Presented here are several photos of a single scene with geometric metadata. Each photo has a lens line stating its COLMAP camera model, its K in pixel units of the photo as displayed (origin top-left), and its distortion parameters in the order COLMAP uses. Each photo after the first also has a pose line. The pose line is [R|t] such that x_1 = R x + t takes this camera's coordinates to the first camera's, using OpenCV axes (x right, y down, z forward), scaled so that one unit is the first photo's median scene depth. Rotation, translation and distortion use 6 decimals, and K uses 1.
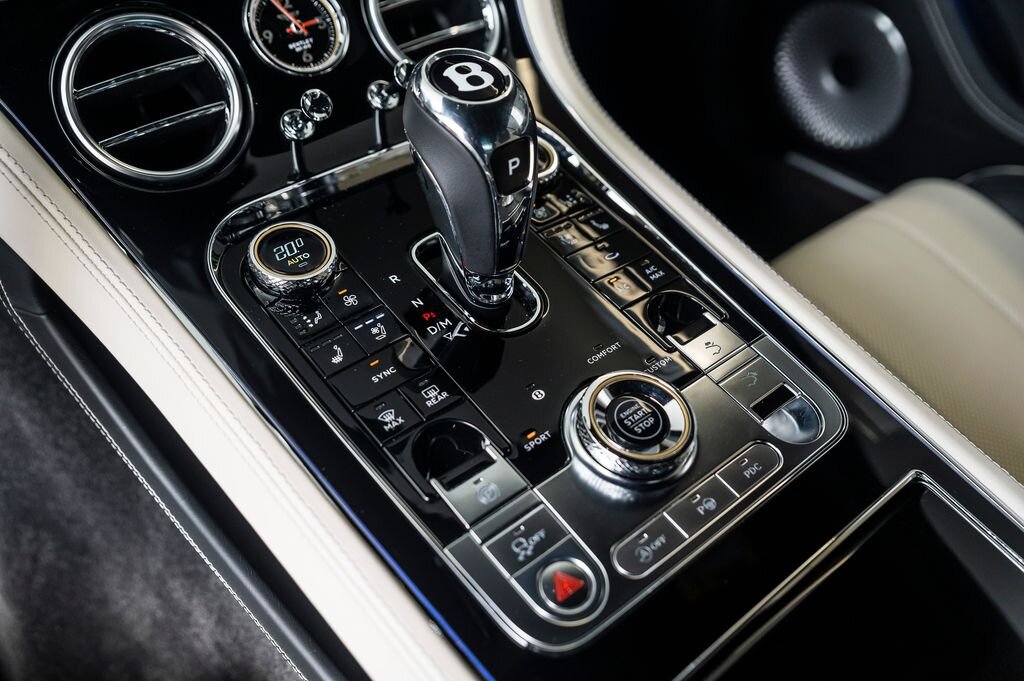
lens RADIAL K [[931.3, 0, 509.8], [0, 931.3, 340.9], [0, 0, 1]] dist [-0.043250, 0.000000]
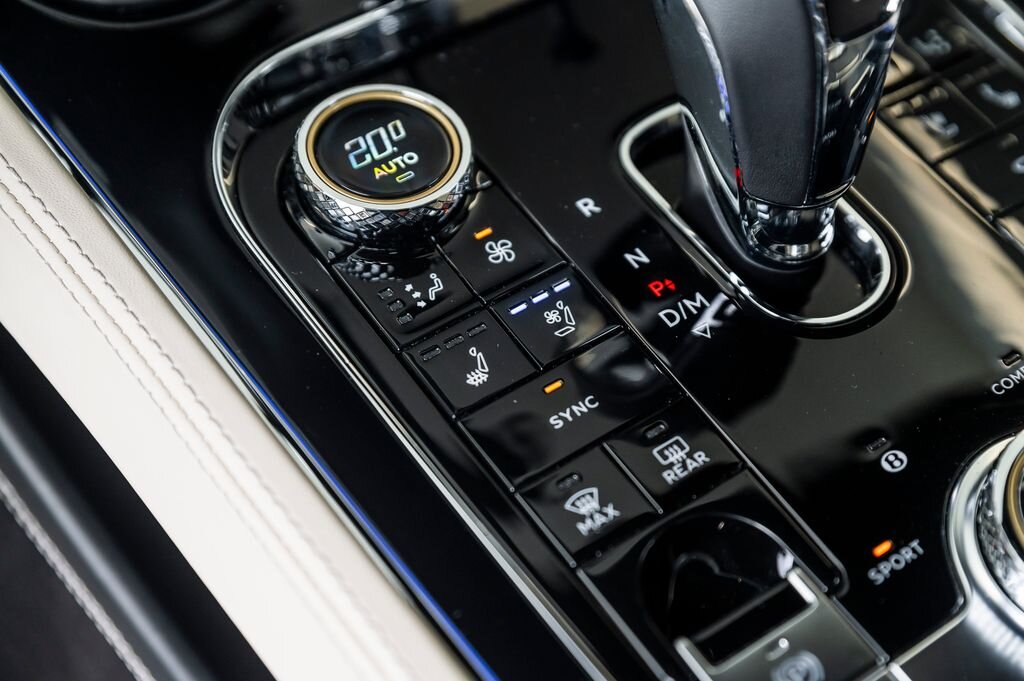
lens RADIAL K [[1763.5, 0, 511.6], [0, 1763.5, 330.4], [0, 0, 1]] dist [-0.050931, 0.000000]
pose [[0.994125, 0.021128, -0.106155, -0.067172], [-0.016488, 0.998878, 0.044399, -0.043618], [0.106974, -0.042388, 0.993358, 0.084138]]
